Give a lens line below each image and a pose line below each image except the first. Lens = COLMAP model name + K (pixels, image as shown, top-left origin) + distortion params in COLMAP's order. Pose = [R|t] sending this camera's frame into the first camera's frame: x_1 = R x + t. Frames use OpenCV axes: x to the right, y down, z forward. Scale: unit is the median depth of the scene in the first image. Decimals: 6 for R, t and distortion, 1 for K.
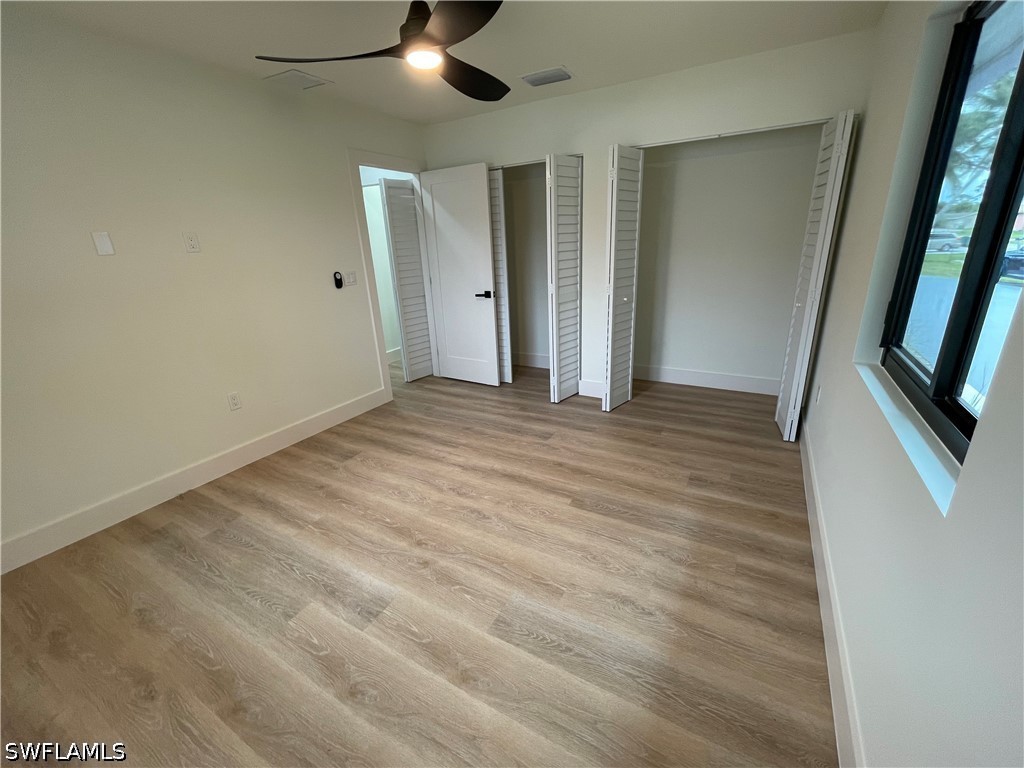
lens RADIAL K [[424.1, 0, 515.2], [0, 424.1, 382.6], [0, 0, 1]] dist [-0.002628, 0.000111]
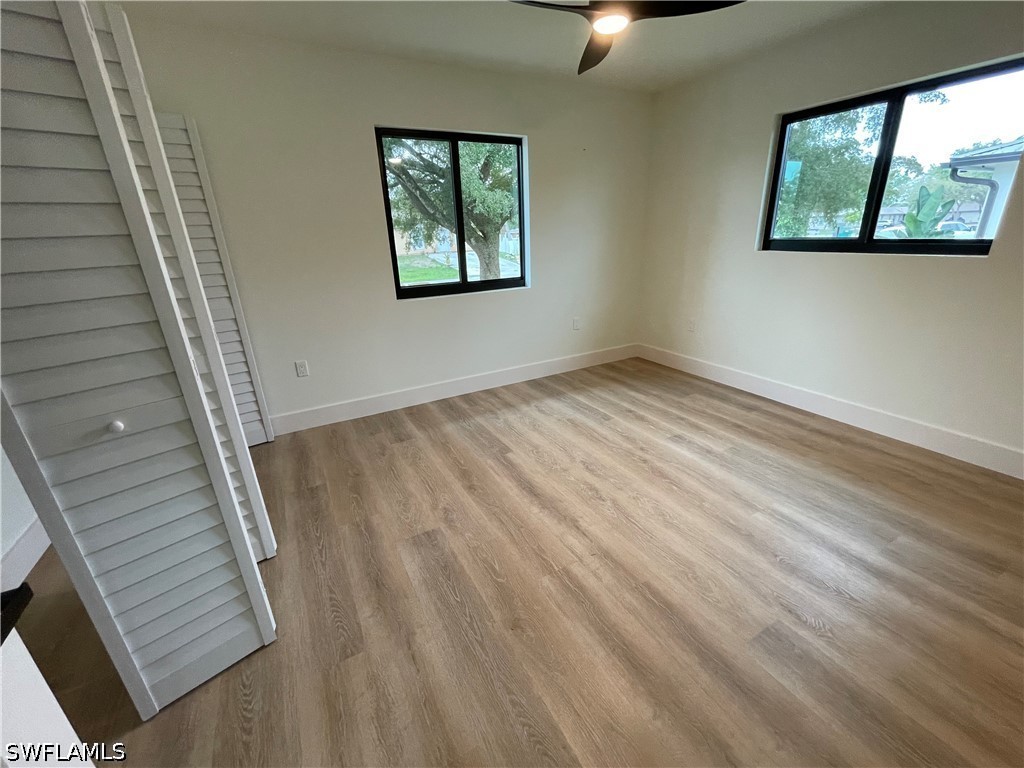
lens RADIAL K [[424.1, 0, 515.2], [0, 424.1, 382.6], [0, 0, 1]] dist [-0.002628, 0.000111]
pose [[-0.848732, -0.109562, 0.517349, -0.432911], [0.237131, 0.795583, 0.557509, -0.478727], [-0.472676, 0.595855, -0.649257, 1.543382]]
